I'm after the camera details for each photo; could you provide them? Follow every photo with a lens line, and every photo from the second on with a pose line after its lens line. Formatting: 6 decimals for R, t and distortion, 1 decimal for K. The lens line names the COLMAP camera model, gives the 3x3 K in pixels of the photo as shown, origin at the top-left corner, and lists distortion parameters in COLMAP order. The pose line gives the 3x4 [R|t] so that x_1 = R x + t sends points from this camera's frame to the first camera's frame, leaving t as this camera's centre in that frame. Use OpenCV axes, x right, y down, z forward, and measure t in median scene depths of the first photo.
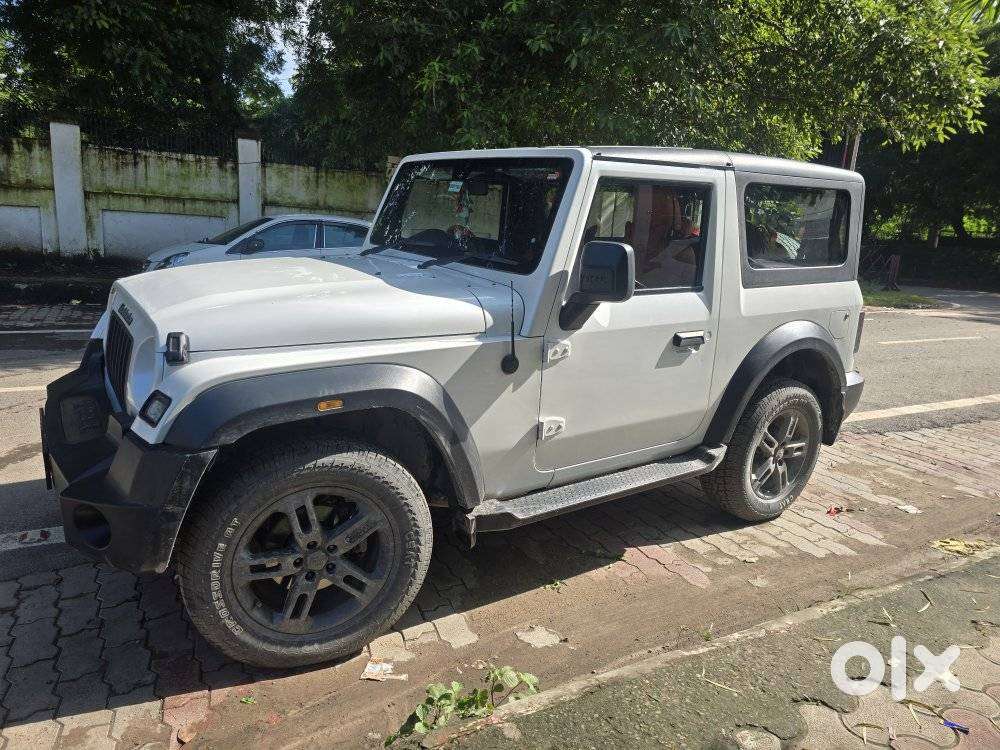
lens RADIAL K [[671.8, 0, 498.6], [0, 671.8, 368.4], [0, 0, 1]] dist [0.063184, -0.057103]
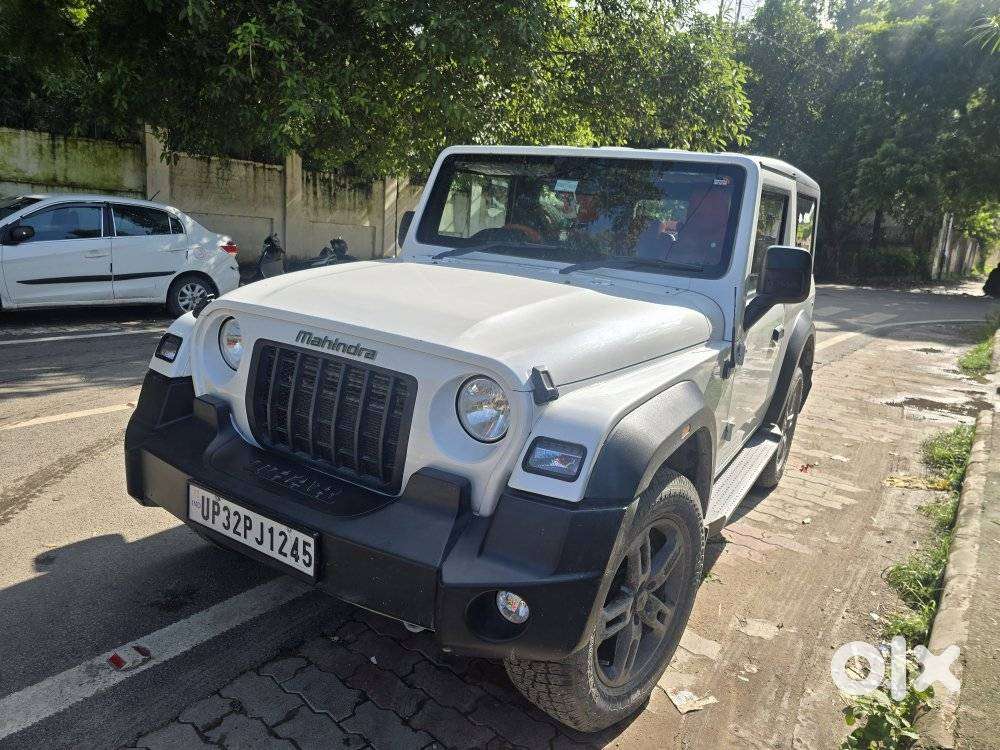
lens RADIAL K [[671.8, 0, 510.6], [0, 671.8, 367.3], [0, 0, 1]] dist [0.063184, -0.057103]
pose [[0.908561, -0.077067, 0.410582, -0.552624], [0.068541, 0.997018, 0.035470, -0.053843], [-0.412091, -0.004085, 0.911134, 0.166817]]
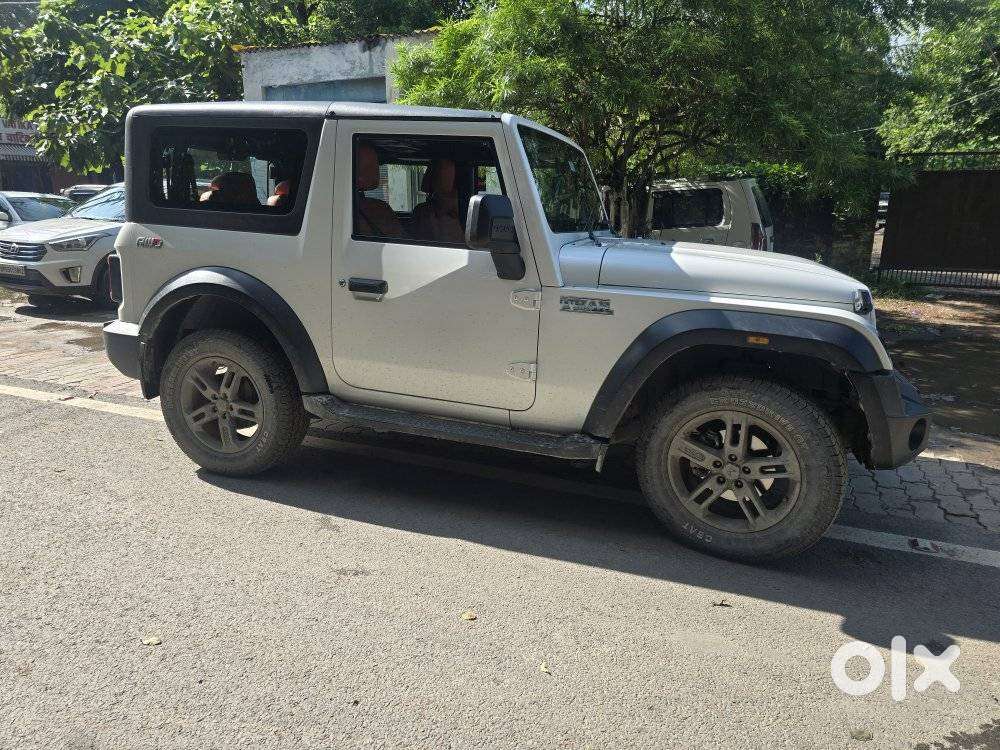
lens RADIAL K [[671.8, 0, 495.6], [0, 671.8, 368.7], [0, 0, 1]] dist [0.063184, -0.057103]
pose [[-0.602342, -0.258545, 0.755208, -0.933842], [0.118616, 0.906599, 0.404979, -0.440768], [-0.789376, 0.333516, -0.515415, 1.815488]]
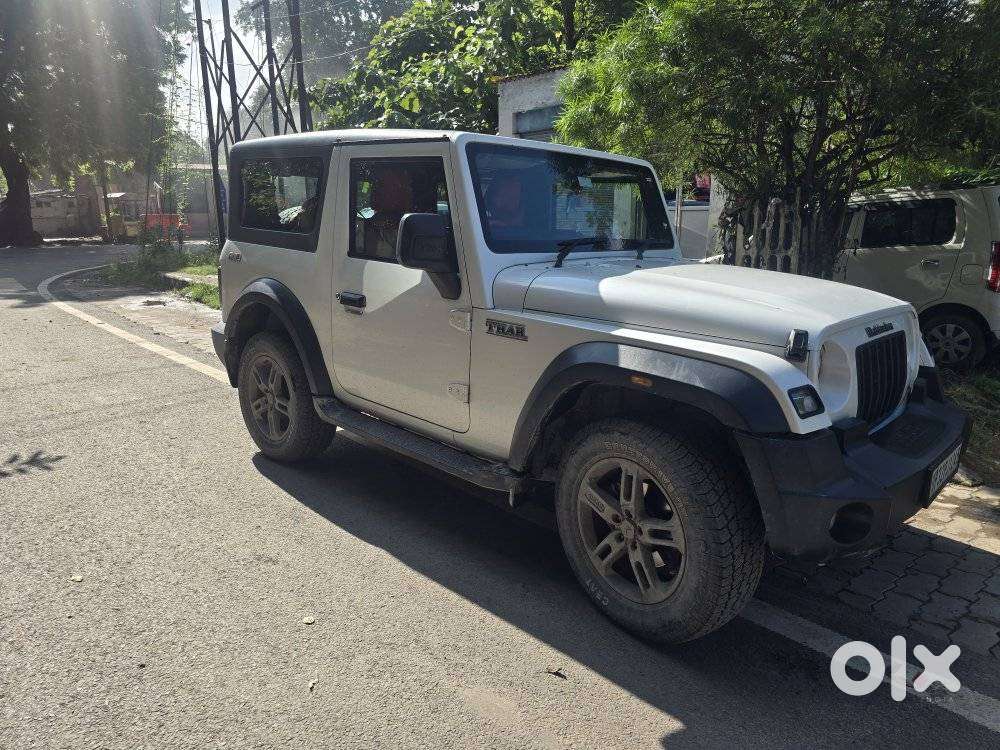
lens RADIAL K [[671.8, 0, 502.0], [0, 671.8, 379.0], [0, 0, 1]] dist [0.063184, -0.057103]
pose [[-0.220323, -0.290086, 0.931294, -1.118569], [0.189081, 0.923944, 0.332529, -0.365279], [-0.956925, 0.249354, -0.148716, 1.373712]]
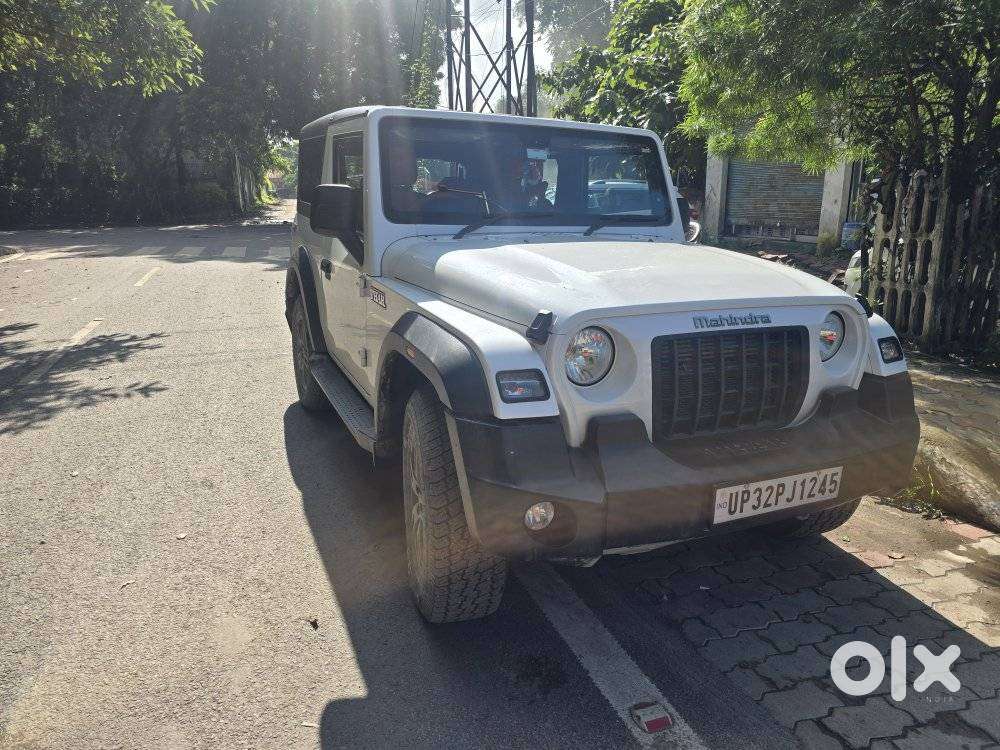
lens RADIAL K [[671.8, 0, 505.3], [0, 671.8, 367.2], [0, 0, 1]] dist [0.063184, -0.057103]
pose [[0.156123, -0.302449, 0.940293, -1.140926], [0.213146, 0.939853, 0.266918, -0.252195], [-0.964466, 0.158748, 0.211198, 0.890782]]
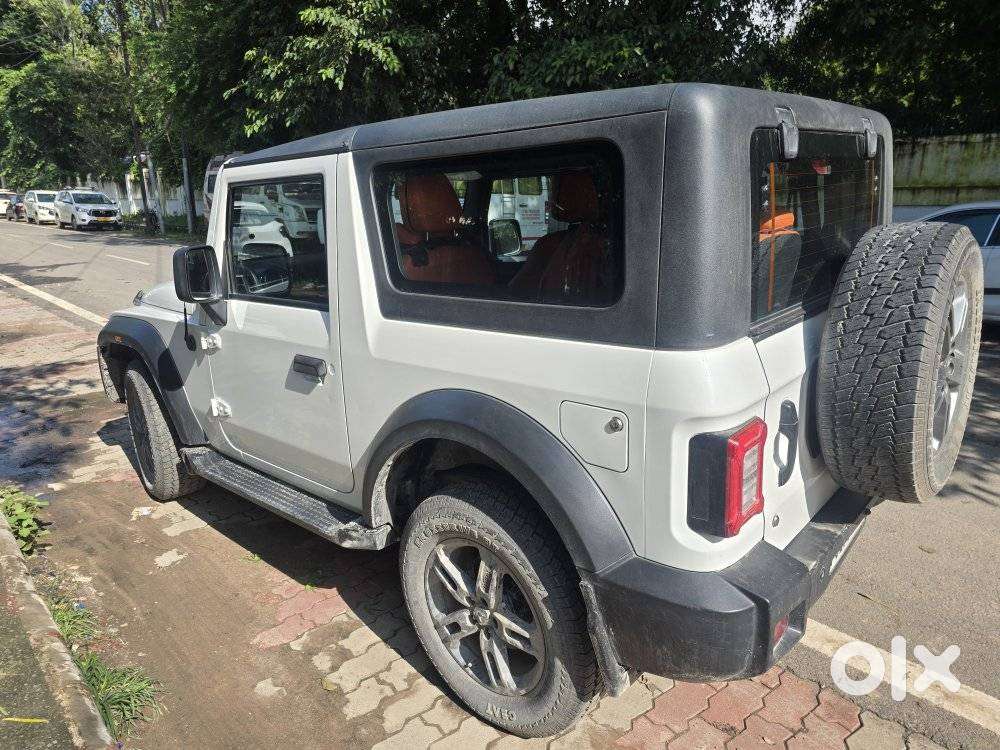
lens RADIAL K [[671.8, 0, 498.0], [0, 671.8, 371.5], [0, 0, 1]] dist [0.063184, -0.057103]
pose [[0.234167, 0.190085, -0.953433, 1.086773], [-0.176726, 0.972683, 0.150518, -0.195131], [0.955999, 0.133250, 0.261363, 0.972898]]
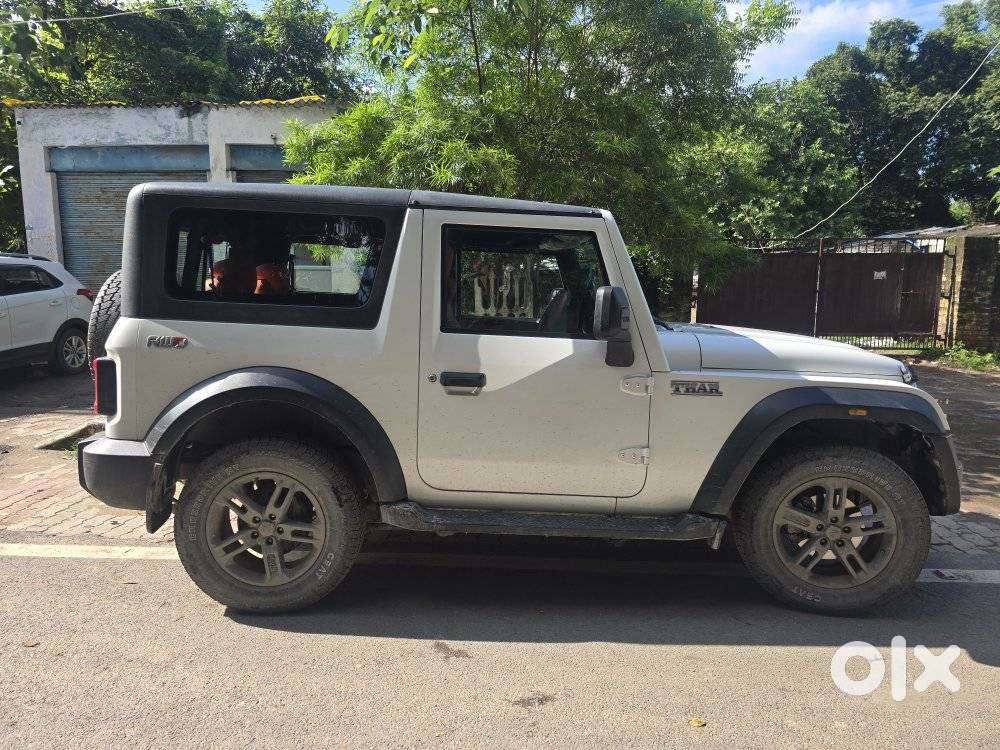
lens RADIAL K [[671.8, 0, 504.3], [0, 671.8, 364.7], [0, 0, 1]] dist [0.063184, -0.057103]
pose [[-0.838728, -0.143801, 0.525221, -0.571142], [0.049843, 0.940181, 0.337009, -0.503298], [-0.542265, 0.308837, -0.781388, 2.104668]]
